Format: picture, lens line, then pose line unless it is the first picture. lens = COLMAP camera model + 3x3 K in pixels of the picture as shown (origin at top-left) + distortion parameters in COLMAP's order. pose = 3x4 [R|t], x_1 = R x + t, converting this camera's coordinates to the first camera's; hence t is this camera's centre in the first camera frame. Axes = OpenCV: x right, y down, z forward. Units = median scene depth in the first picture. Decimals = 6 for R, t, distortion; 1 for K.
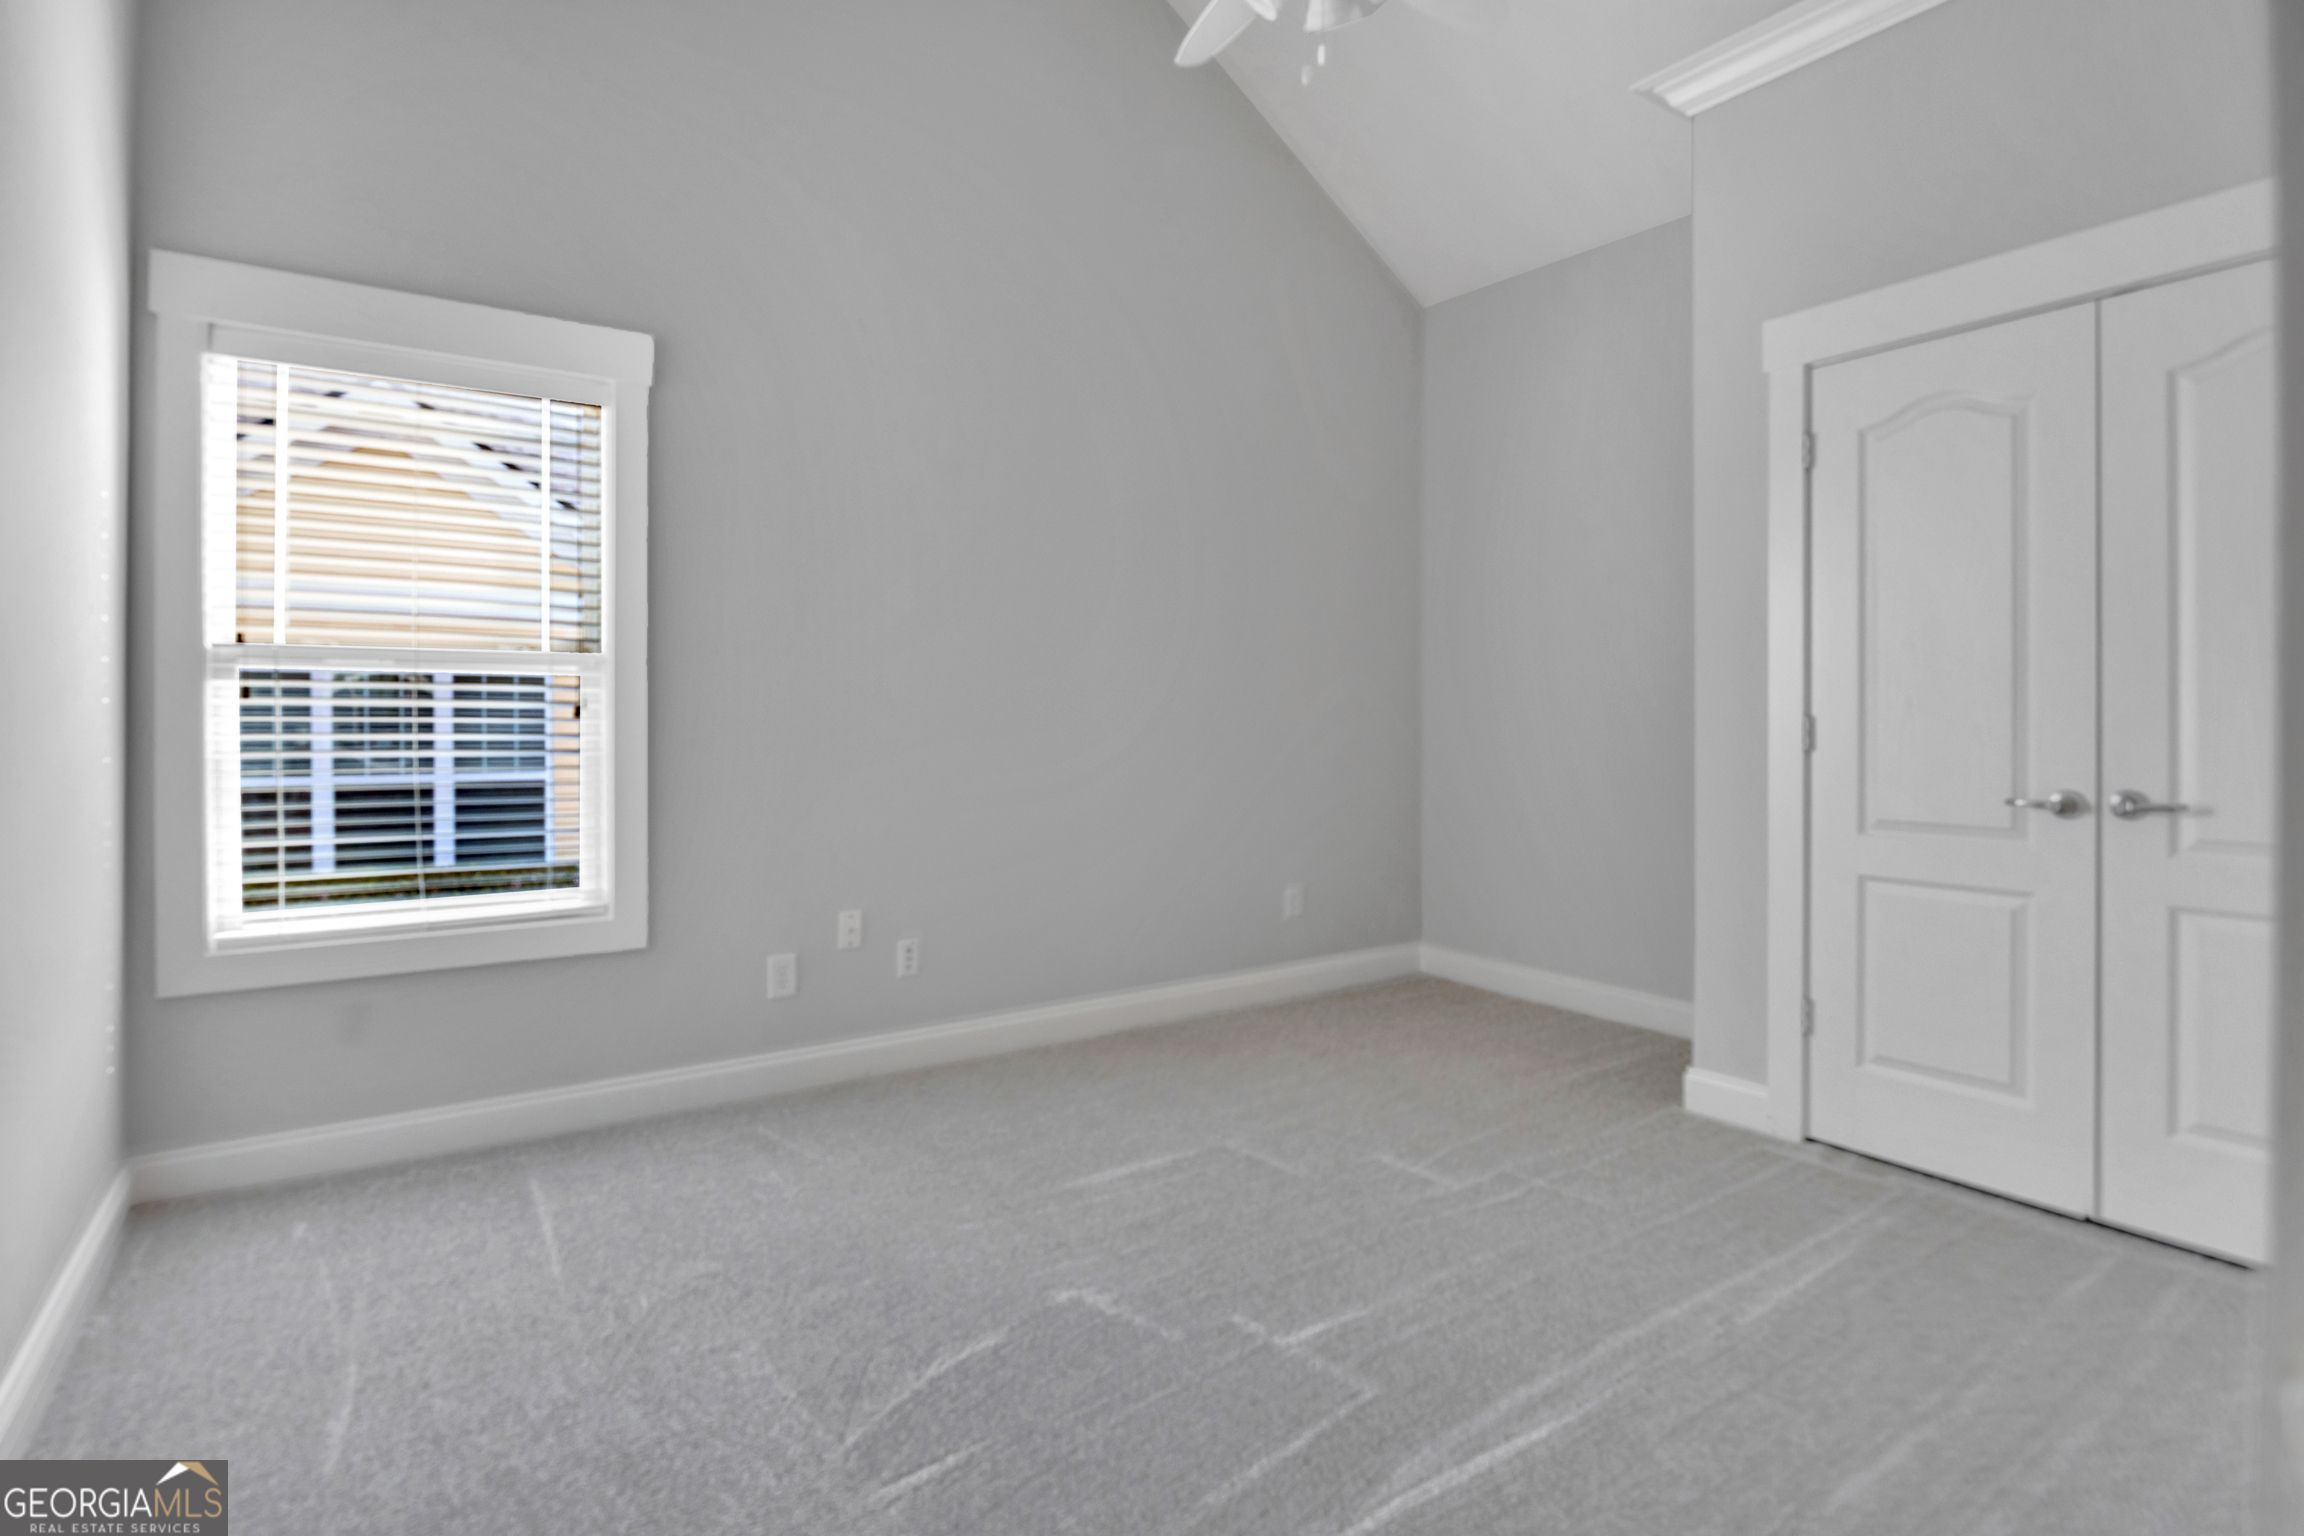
lens RADIAL K [[1140.8, 0, 1151.1], [0, 1140.8, 733.1], [0, 0, 1]] dist [-0.001006, -0.000204]
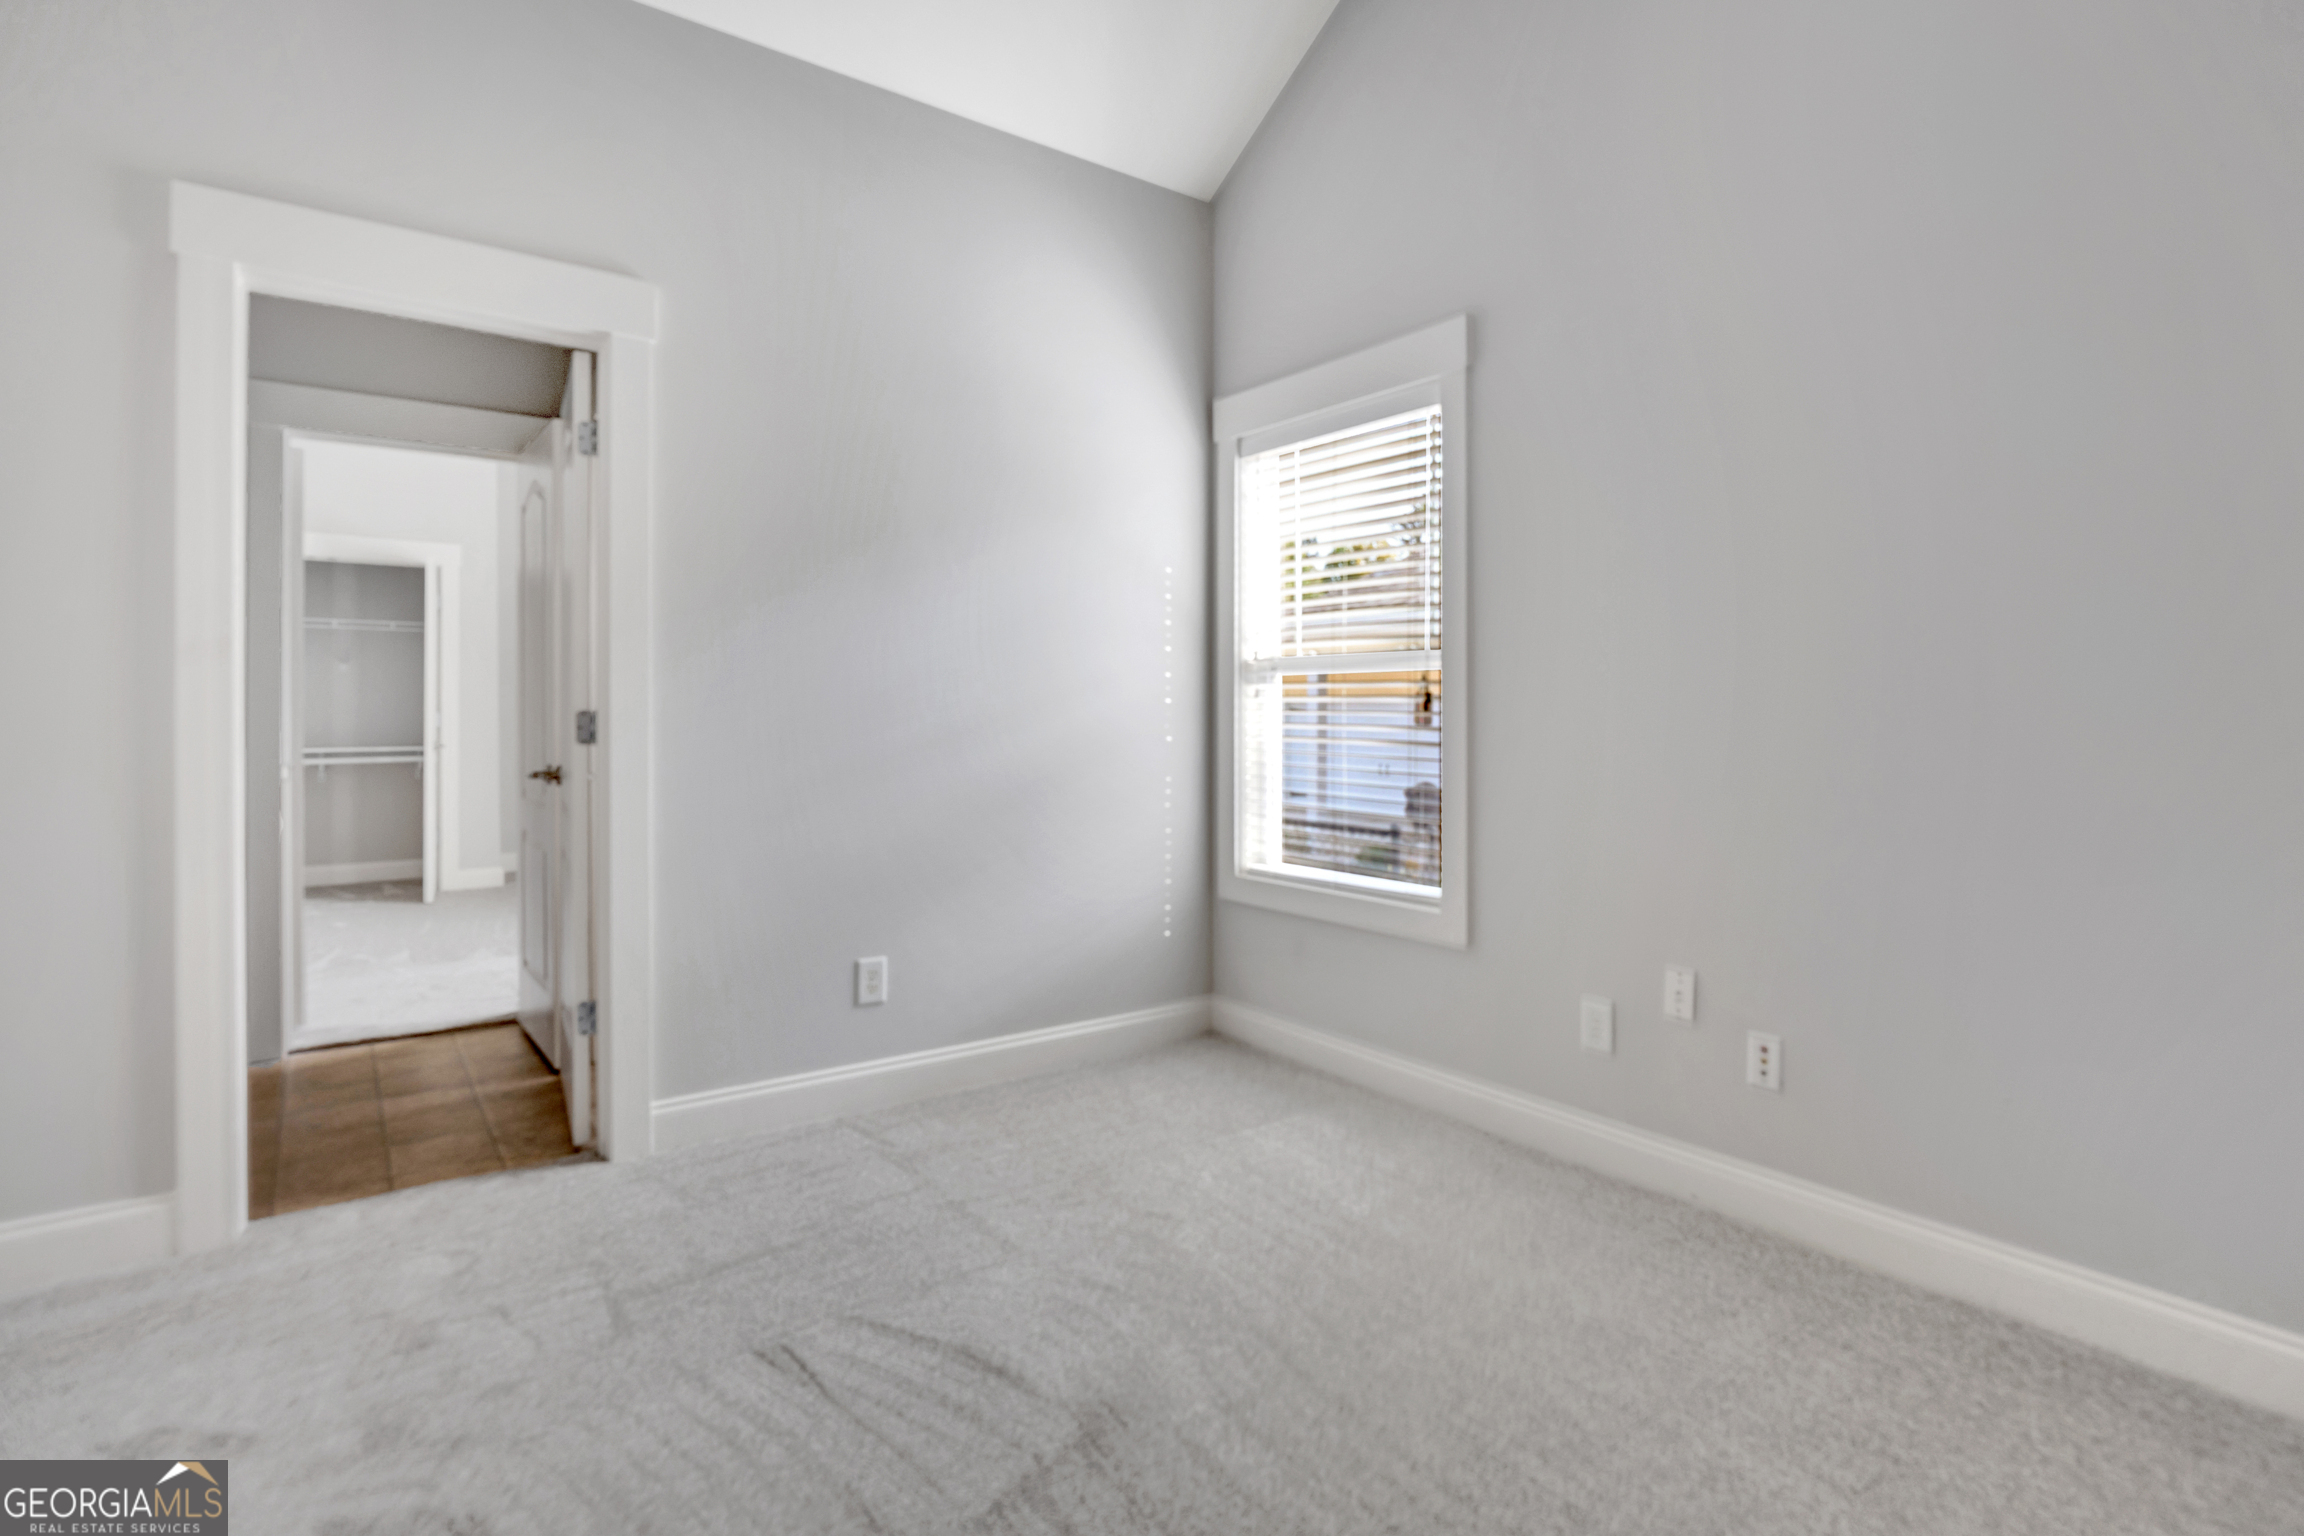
lens RADIAL K [[1140.8, 0, 1151.1], [0, 1140.8, 733.1], [0, 0, 1]] dist [-0.001006, -0.000204]
pose [[0.039775, 0.015174, -0.999093, 0.566003], [-0.005525, 0.999873, 0.014966, -0.007365], [0.999193, 0.004925, 0.039854, 0.766065]]
